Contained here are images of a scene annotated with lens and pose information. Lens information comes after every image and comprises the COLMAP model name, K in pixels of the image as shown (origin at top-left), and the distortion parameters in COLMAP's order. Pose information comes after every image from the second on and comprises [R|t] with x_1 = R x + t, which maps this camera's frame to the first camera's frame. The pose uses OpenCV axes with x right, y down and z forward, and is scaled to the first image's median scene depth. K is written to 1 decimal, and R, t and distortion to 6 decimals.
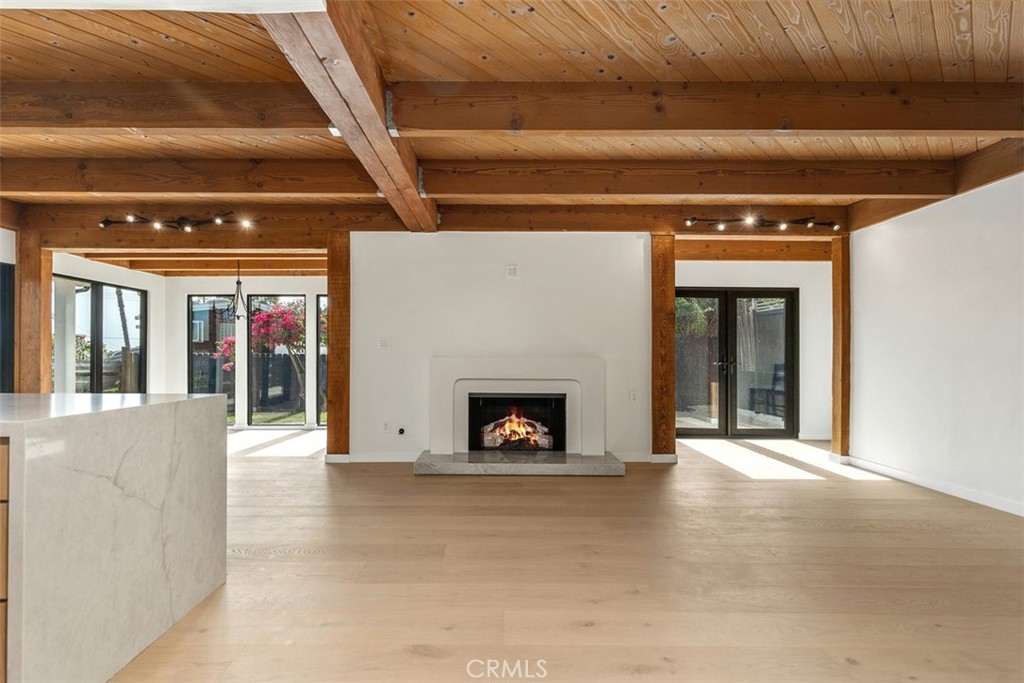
lens RADIAL K [[465.0, 0, 509.9], [0, 465.0, 352.0], [0, 0, 1]] dist [0.001016, 0.000146]
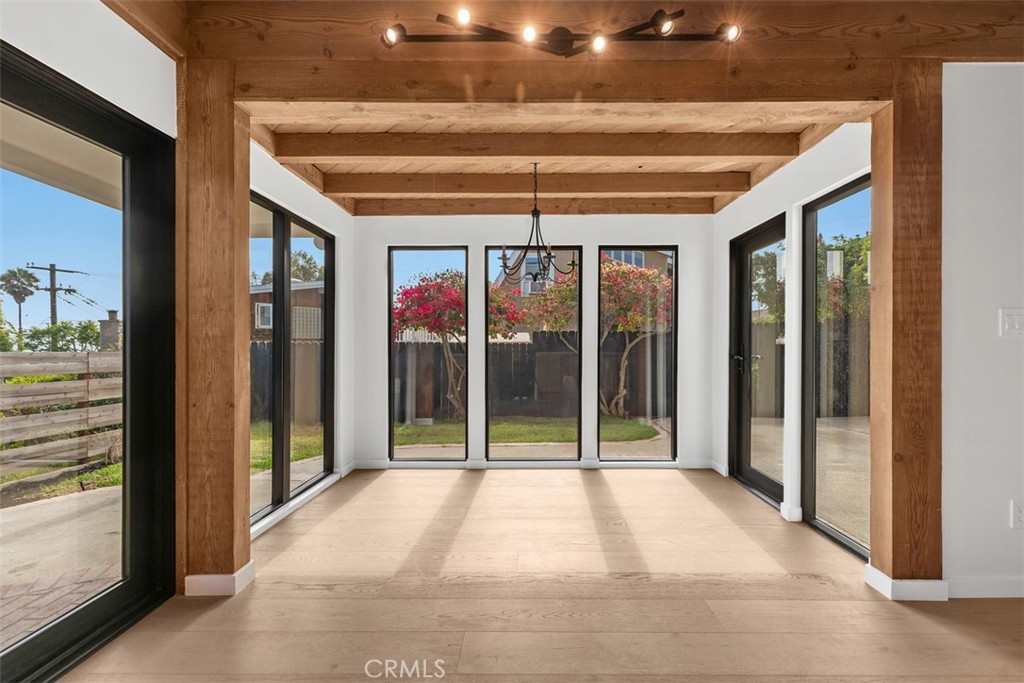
lens RADIAL K [[458.6, 0, 512.0], [0, 458.6, 341.5], [0, 0, 1]] dist [0.001652, -0.000146]
pose [[0.999950, -0.000228, -0.010011, -0.740041], [0.000262, 0.999994, 0.003321, -0.001692], [0.010010, -0.003324, 0.999944, 0.571649]]
